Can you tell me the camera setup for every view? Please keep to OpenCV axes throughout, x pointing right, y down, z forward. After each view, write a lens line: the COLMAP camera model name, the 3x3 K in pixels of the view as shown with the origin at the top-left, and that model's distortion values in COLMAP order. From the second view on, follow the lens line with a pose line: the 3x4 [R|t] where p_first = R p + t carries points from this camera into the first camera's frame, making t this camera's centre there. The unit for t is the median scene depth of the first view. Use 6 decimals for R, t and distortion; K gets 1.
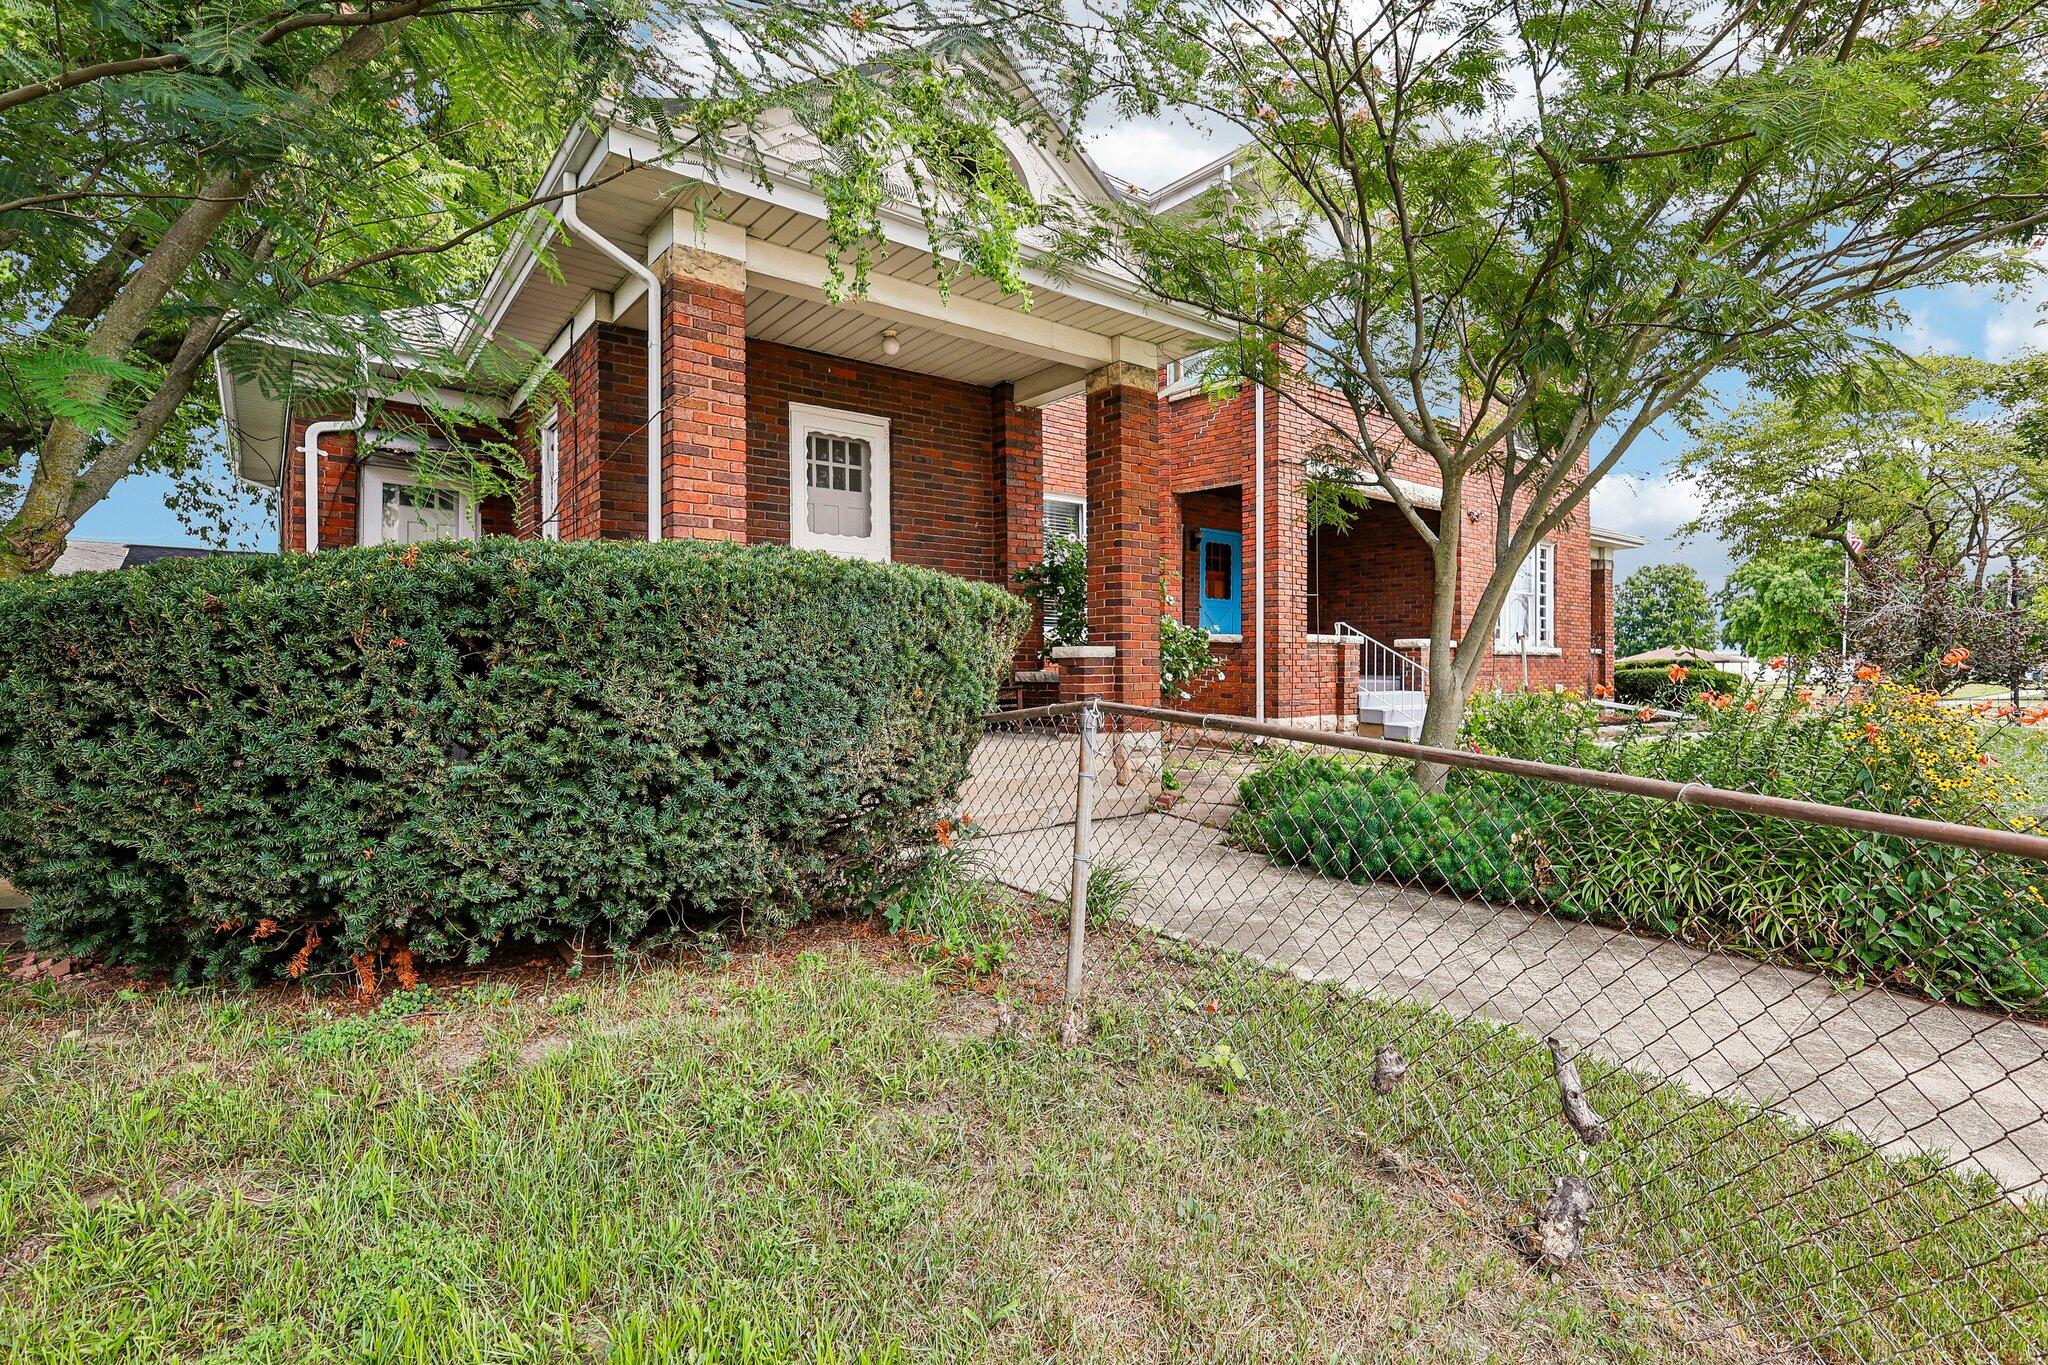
lens RADIAL K [[982.9, 0, 1027.3], [0, 982.9, 675.9], [0, 0, 1]] dist [0.008976, -0.000885]
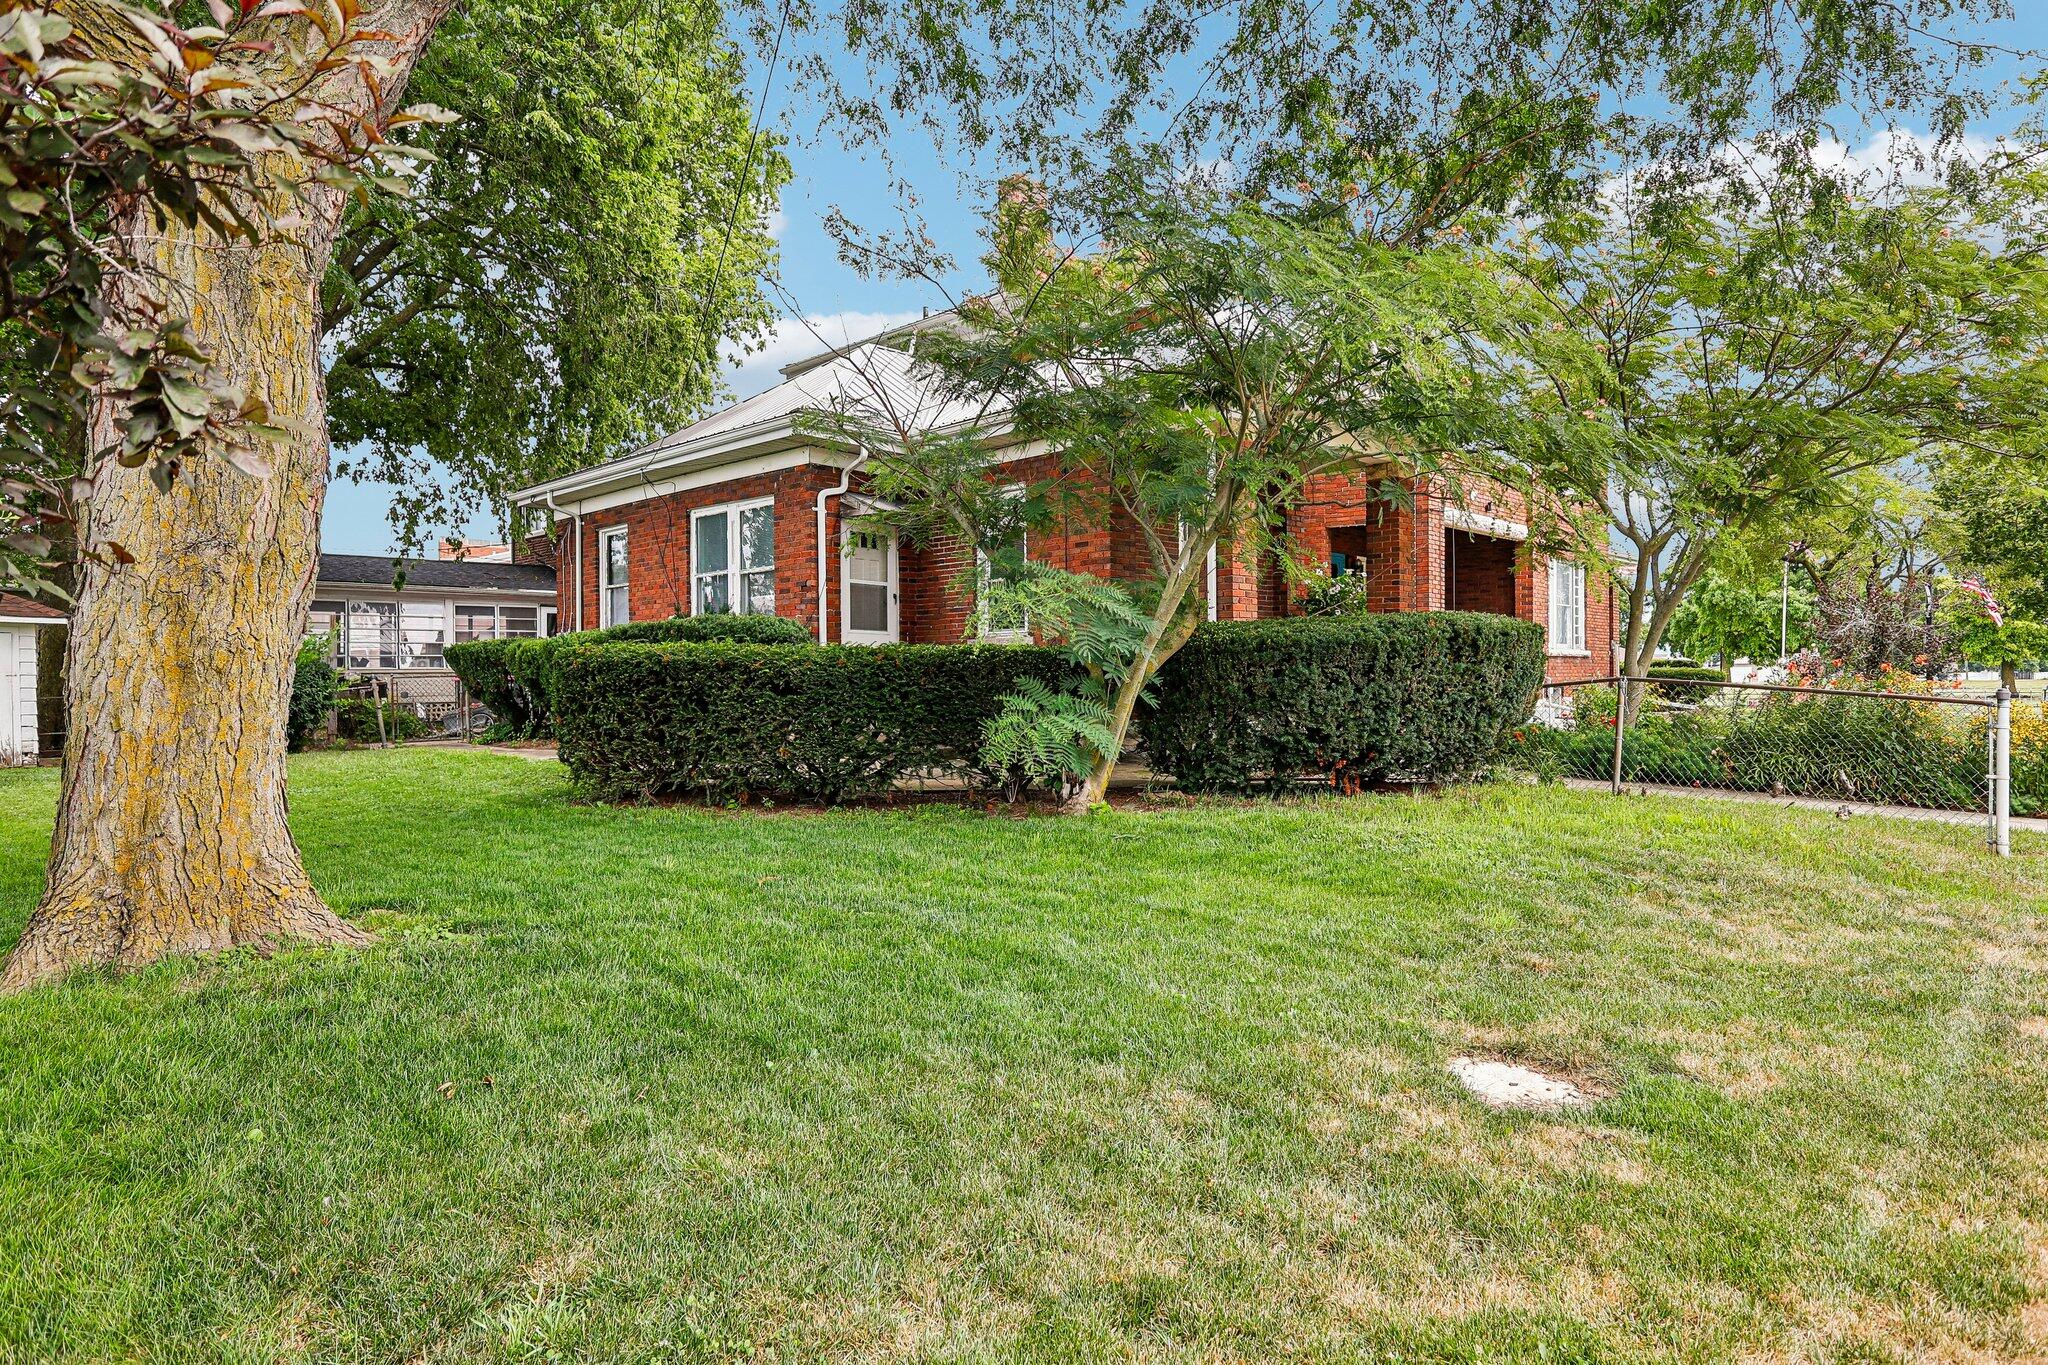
lens RADIAL K [[1082.0, 0, 1024.0], [0, 1082.0, 682.5], [0, 0, 1]] dist [0.000971, 0.000466]
pose [[0.995878, 0.000245, 0.090698, -0.402379], [-0.000770, 0.999983, 0.005756, 0.005398], [-0.090695, -0.005802, 0.995862, -0.384816]]
